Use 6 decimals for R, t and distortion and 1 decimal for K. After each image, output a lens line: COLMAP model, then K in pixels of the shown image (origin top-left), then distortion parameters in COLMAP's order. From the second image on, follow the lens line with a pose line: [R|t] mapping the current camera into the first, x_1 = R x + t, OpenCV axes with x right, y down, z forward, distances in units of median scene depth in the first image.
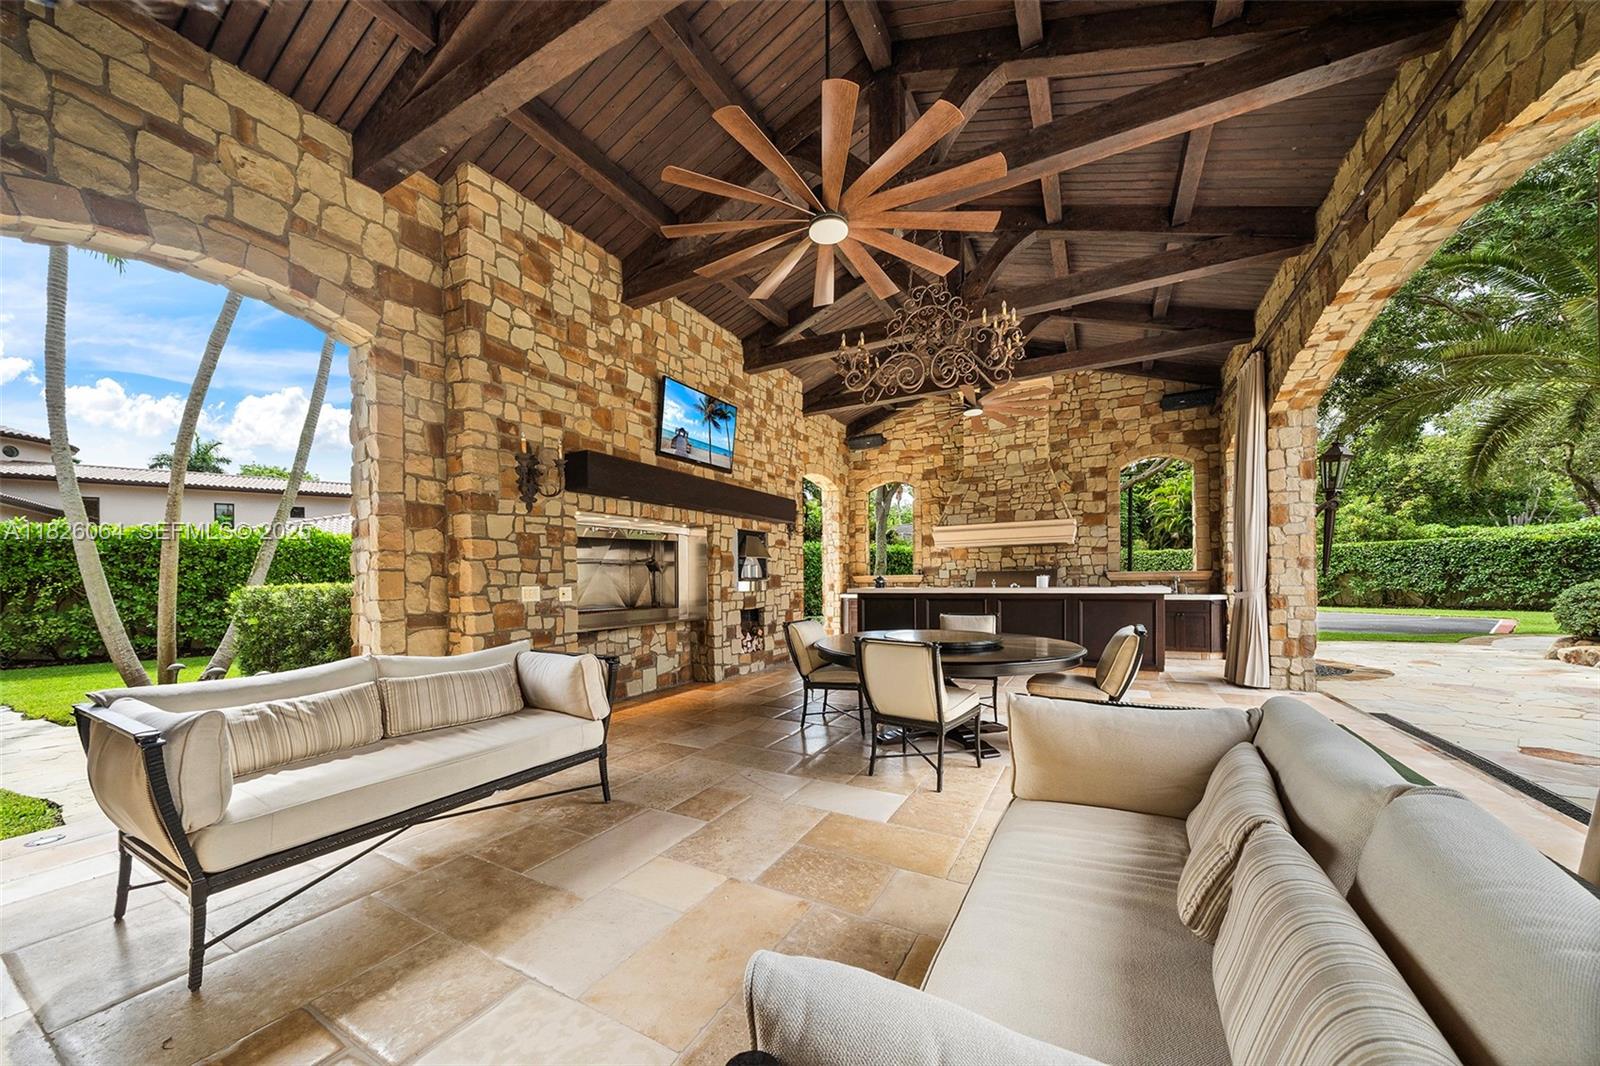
lens RADIAL K [[567.5, 0, 780.8], [0, 567.5, 585.1], [0, 0, 1]] dist [-0.000682, -0.000174]
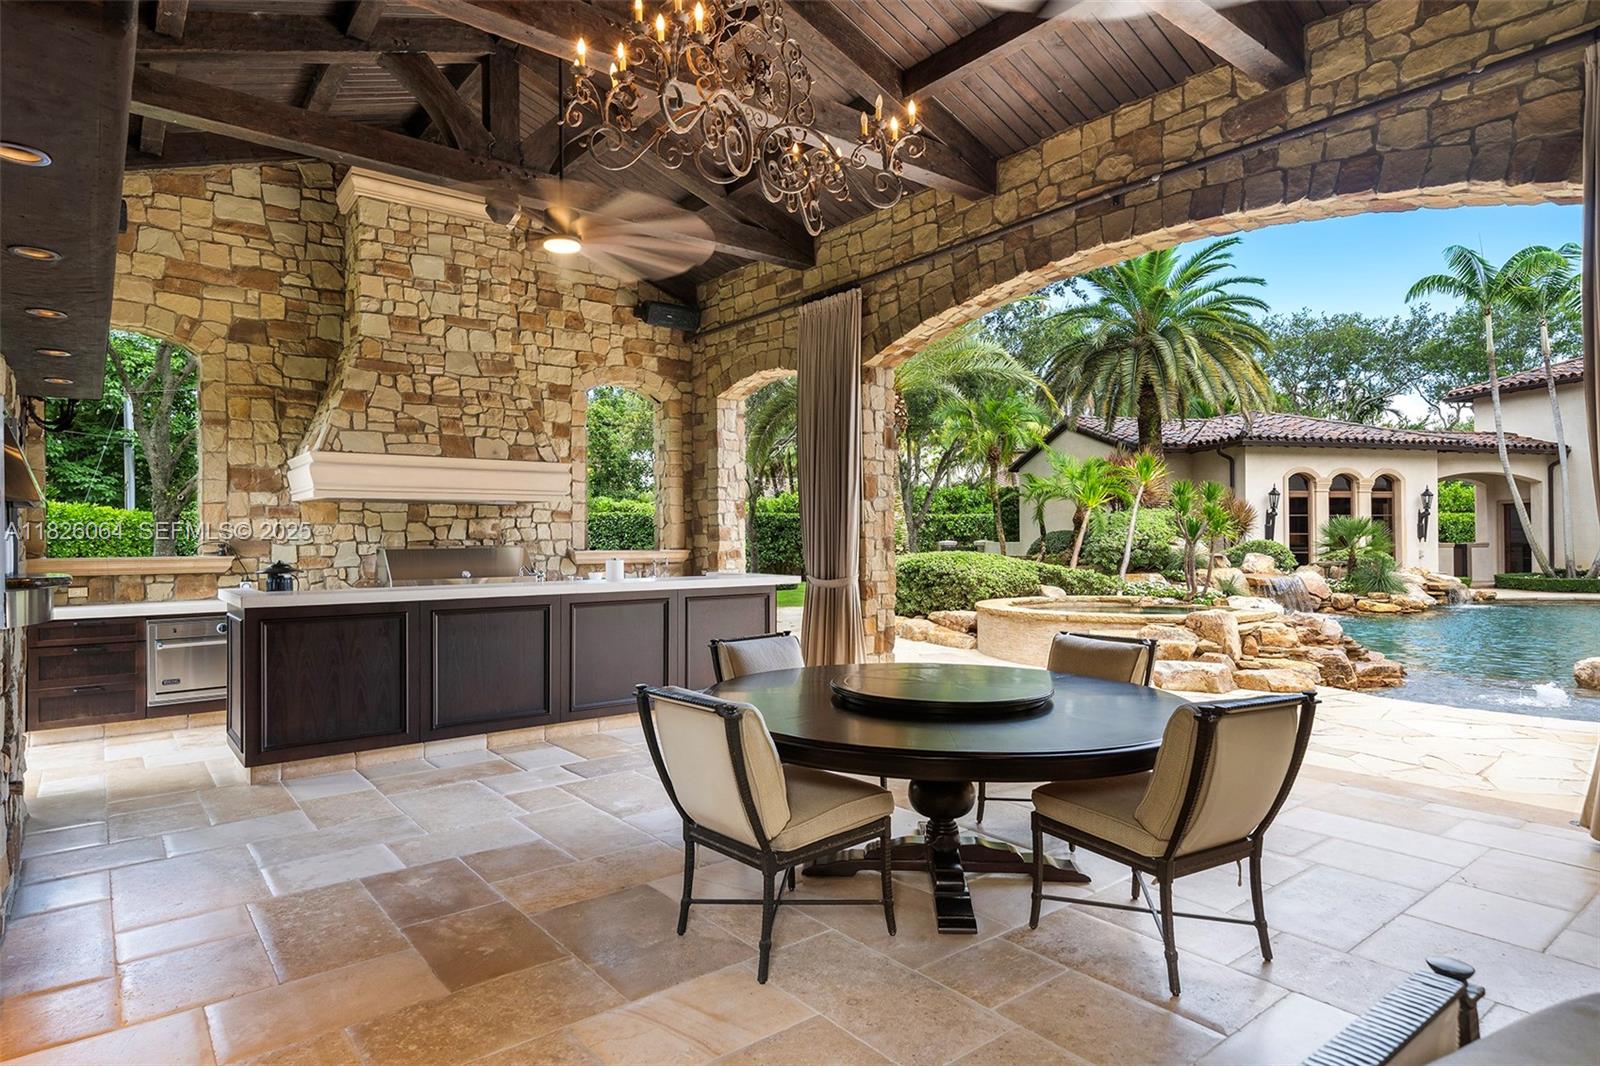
lens RADIAL K [[891.1, 0, 800.0], [0, 891.1, 533.0], [0, 0, 1]] dist [-0.001697, 0.000188]
pose [[0.380129, 0.018845, 0.924741, -0.272573], [0.012826, 0.999589, -0.025643, -0.015455], [-0.924844, 0.021608, 0.379731, 0.414523]]
